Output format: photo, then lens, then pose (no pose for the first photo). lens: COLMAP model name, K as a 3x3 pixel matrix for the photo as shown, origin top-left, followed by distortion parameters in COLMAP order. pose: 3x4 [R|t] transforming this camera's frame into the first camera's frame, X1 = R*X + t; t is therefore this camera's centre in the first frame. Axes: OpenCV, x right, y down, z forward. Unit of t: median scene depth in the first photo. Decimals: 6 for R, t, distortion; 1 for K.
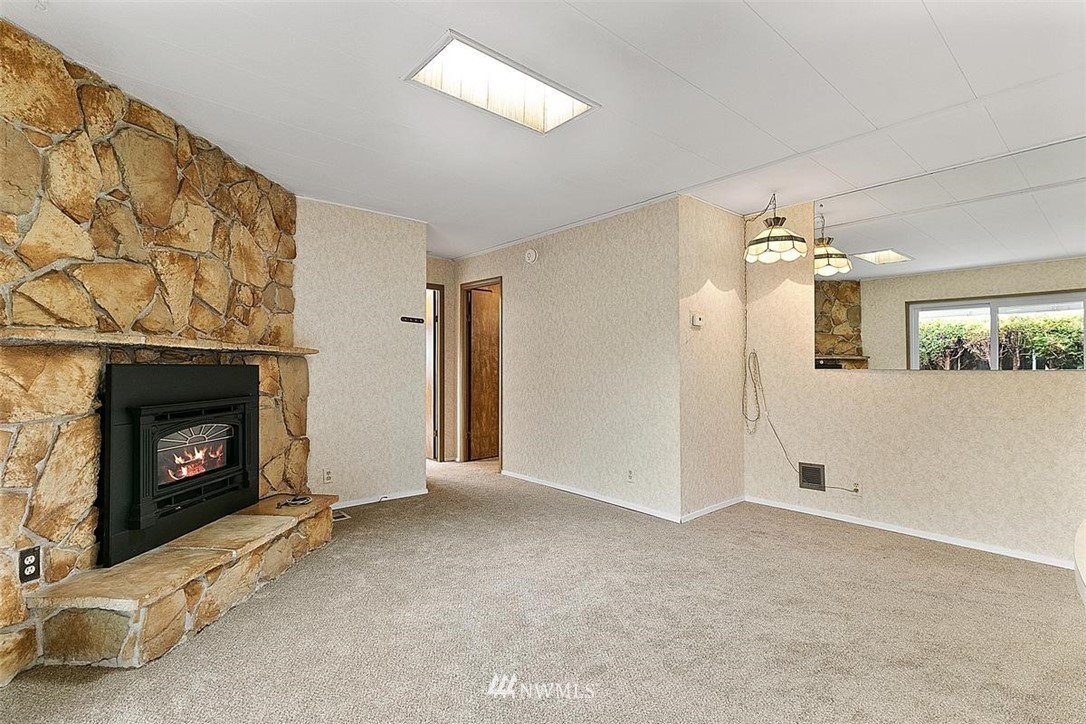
lens RADIAL K [[501.9, 0, 543.7], [0, 501.9, 362.9], [0, 0, 1]] dist [0.001328, 0.001472]
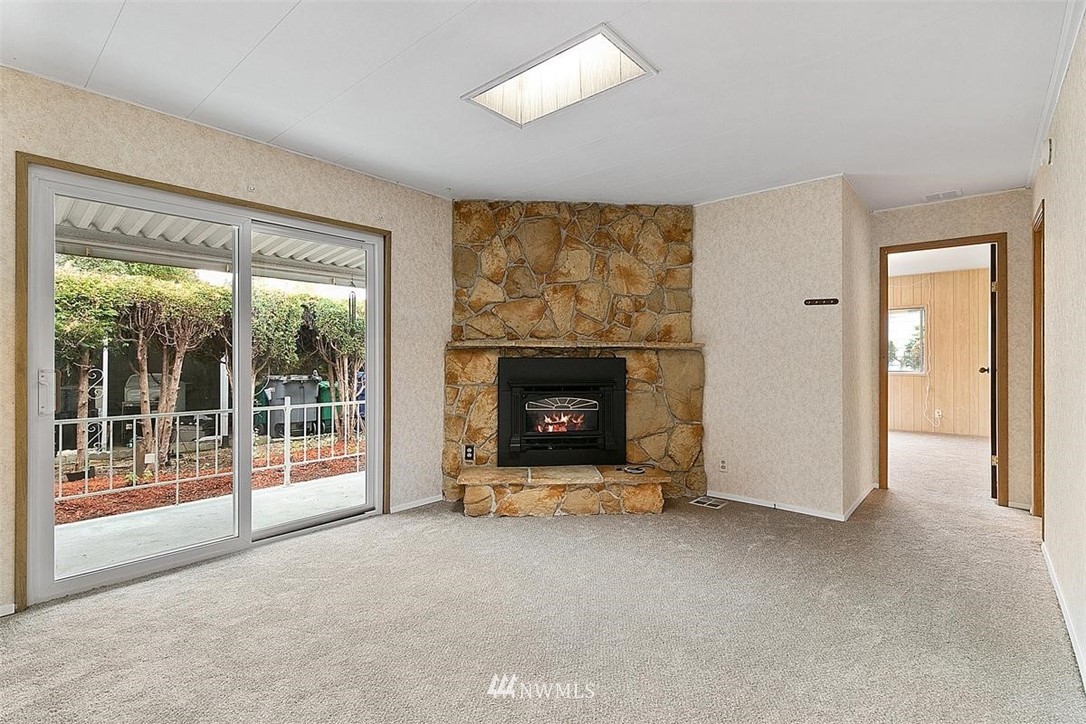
lens RADIAL K [[501.9, 0, 542.7], [0, 501.9, 361.0], [0, 0, 1]] dist [0.001328, 0.001472]
pose [[0.146353, 0.001356, -0.989232, 0.810537], [0.006697, 0.999975, 0.002361, 0.009798], [0.989210, -0.006970, 0.146340, 0.730159]]
